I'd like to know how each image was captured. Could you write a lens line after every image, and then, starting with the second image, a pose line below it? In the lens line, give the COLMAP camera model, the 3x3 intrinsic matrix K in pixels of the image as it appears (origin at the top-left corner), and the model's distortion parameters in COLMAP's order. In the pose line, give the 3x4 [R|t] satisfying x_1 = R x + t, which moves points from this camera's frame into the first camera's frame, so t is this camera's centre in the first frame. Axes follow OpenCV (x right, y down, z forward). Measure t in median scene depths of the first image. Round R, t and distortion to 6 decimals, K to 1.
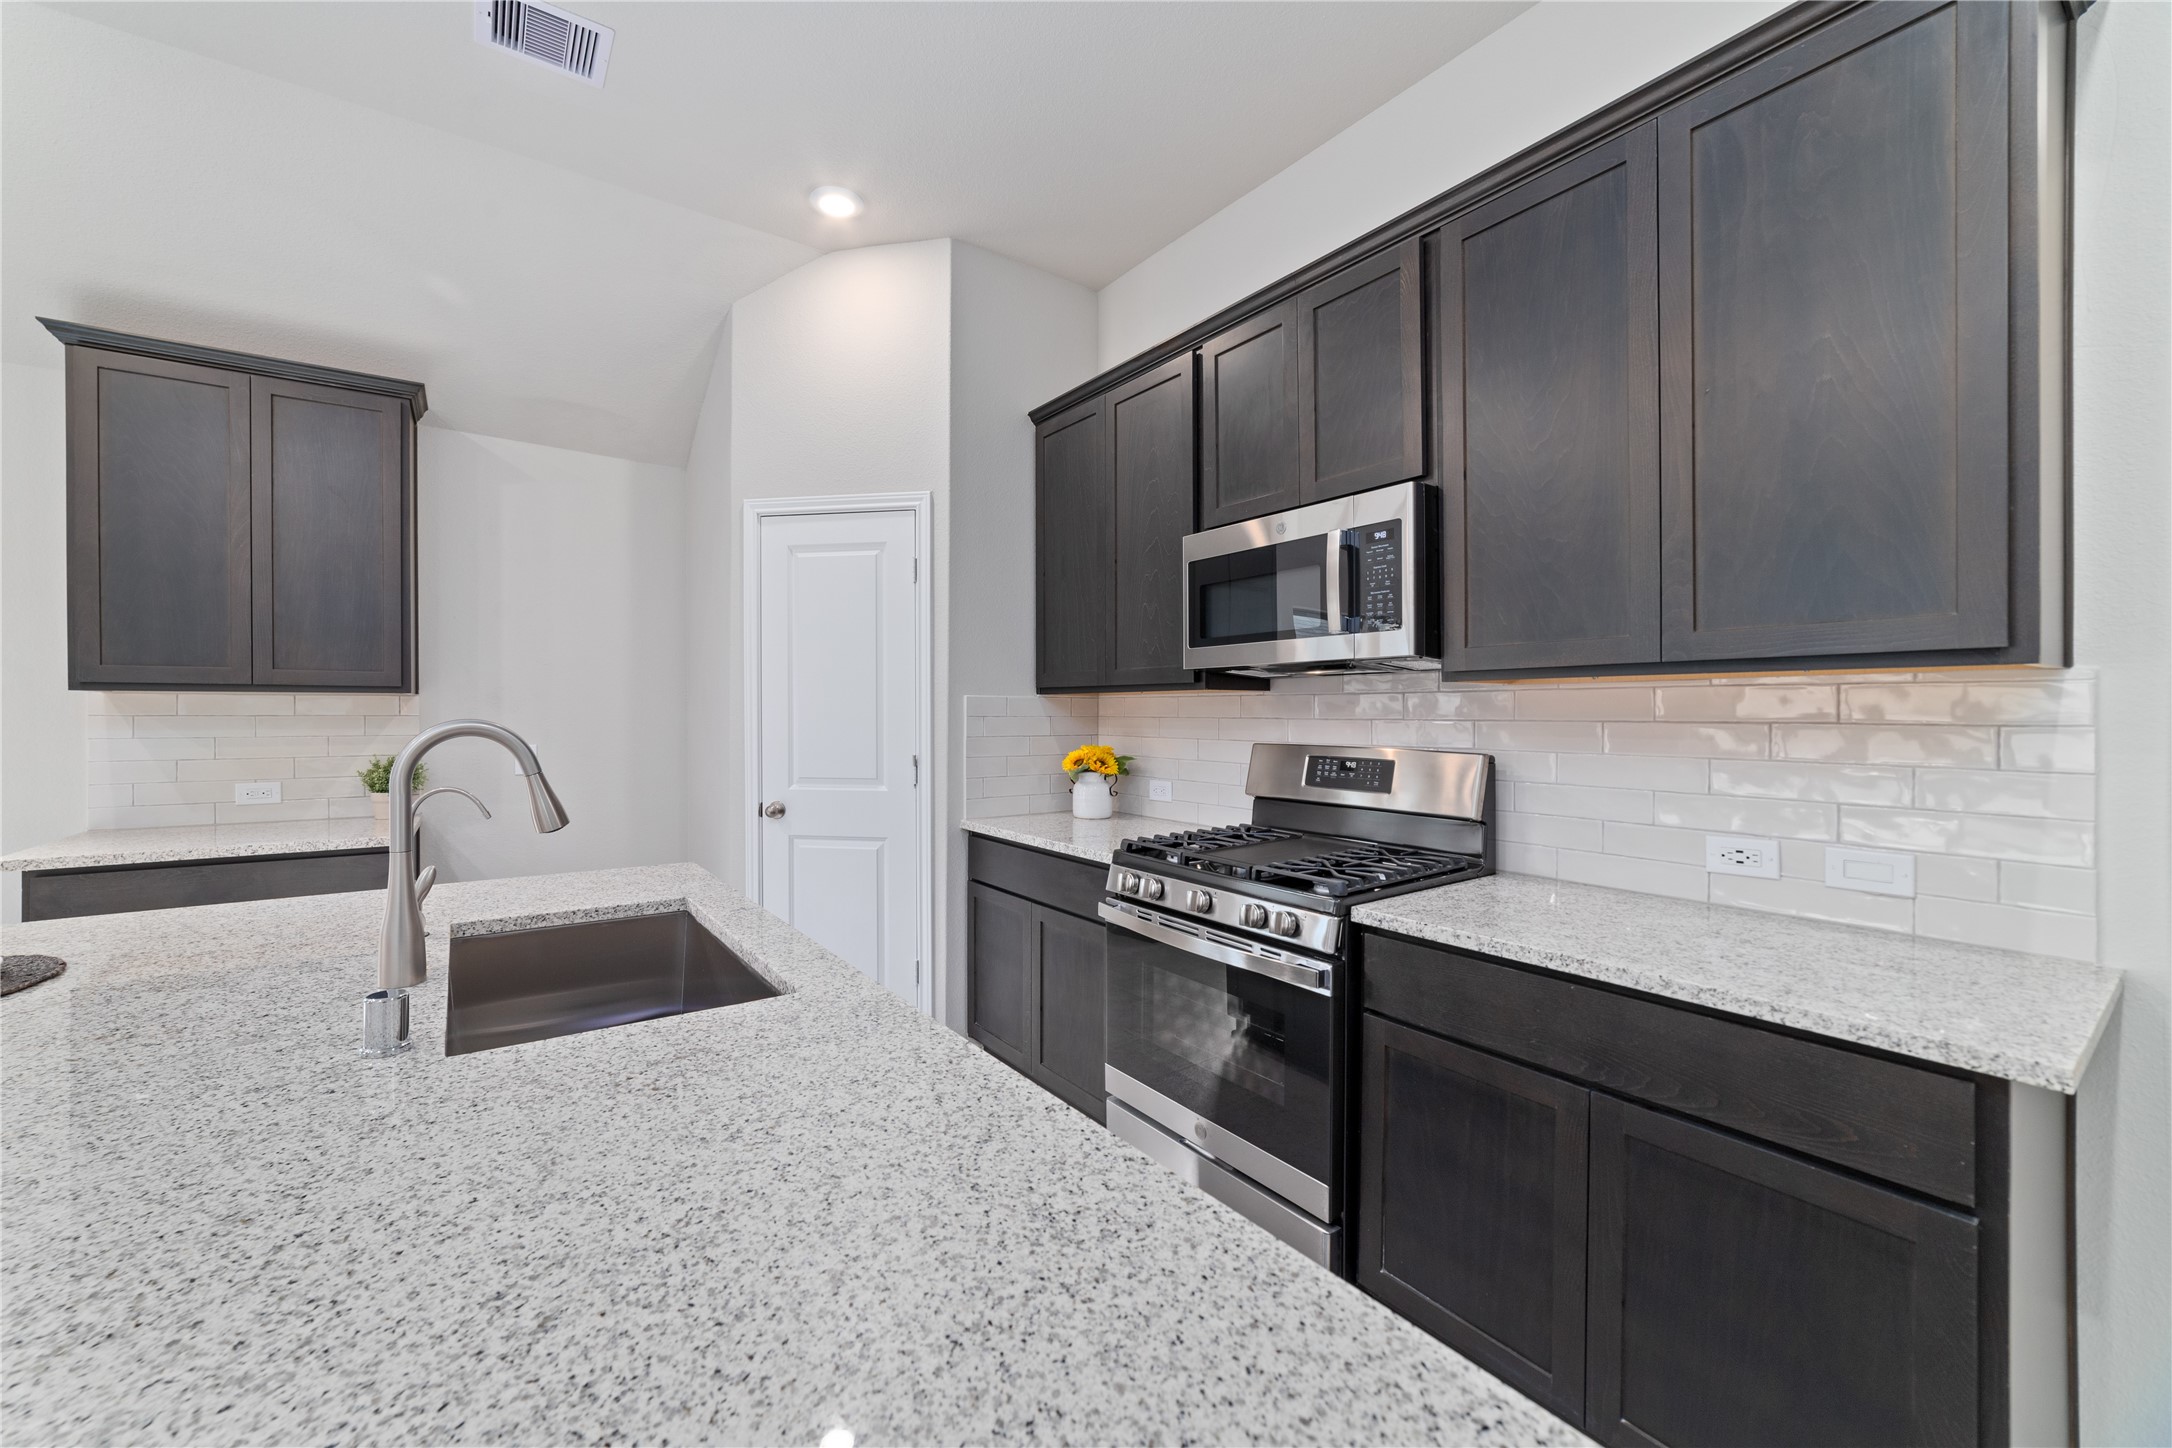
lens RADIAL K [[840.5, 0, 1079.5], [0, 840.5, 717.9], [0, 0, 1]] dist [0.003544, 0.000242]
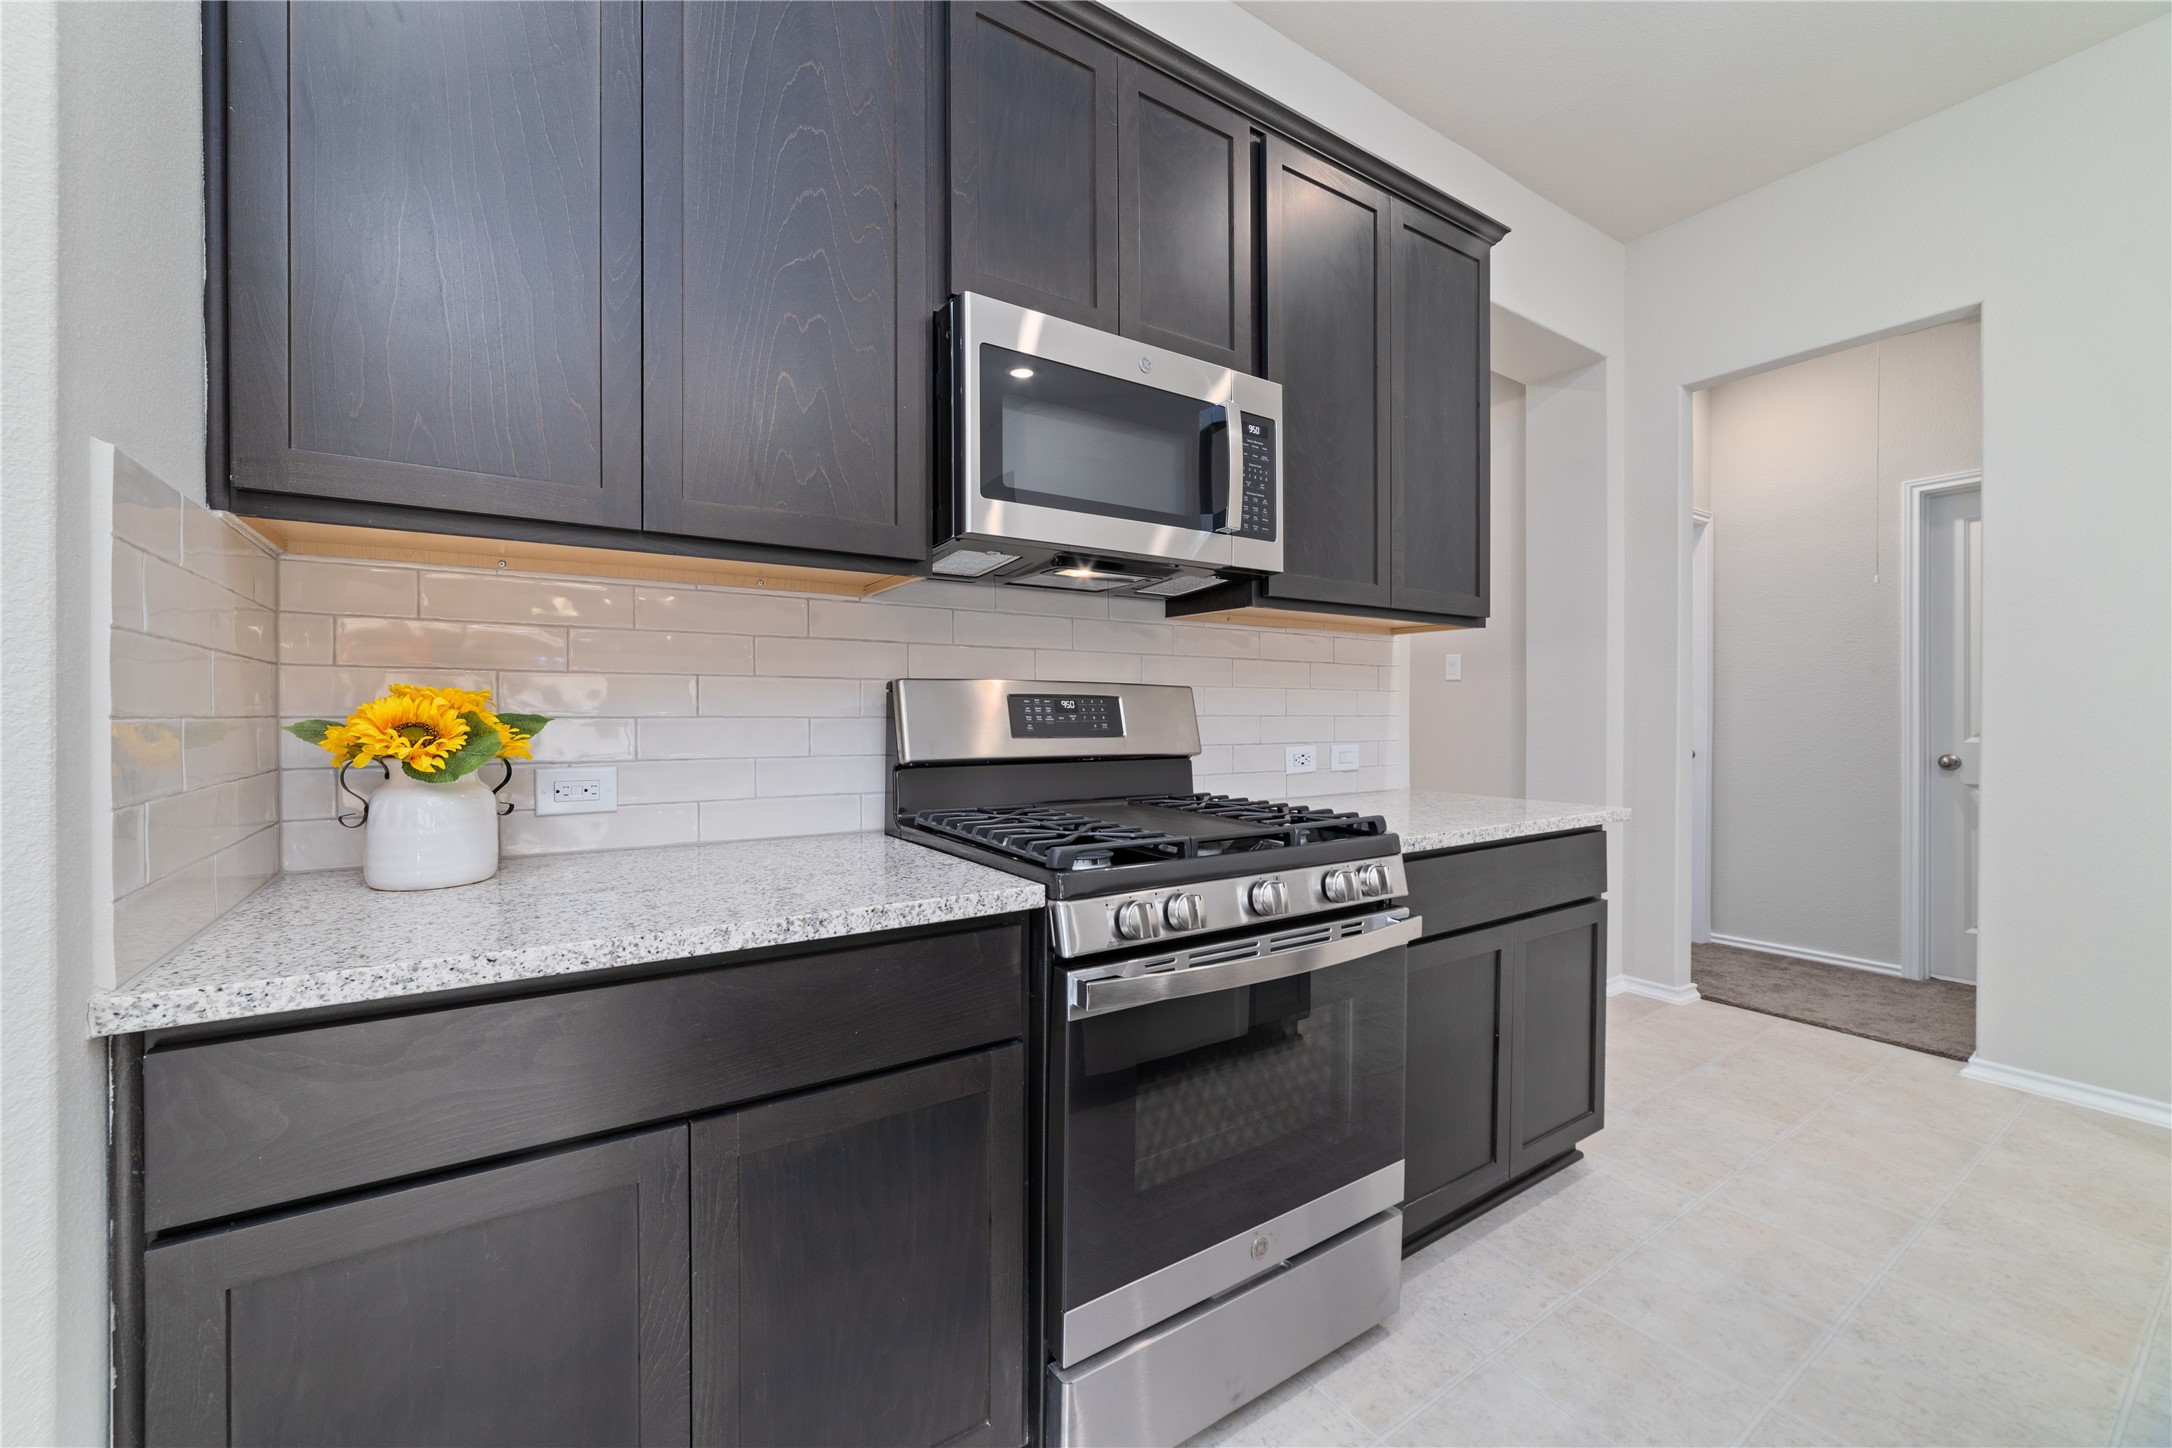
lens RADIAL K [[840.5, 0, 1078.6], [0, 840.5, 714.1], [0, 0, 1]] dist [0.003544, 0.000242]
pose [[0.066434, -0.003215, 0.997786, -0.440096], [0.006343, 0.999976, 0.002800, 0.062436], [-0.997771, 0.006143, 0.066452, 0.939368]]
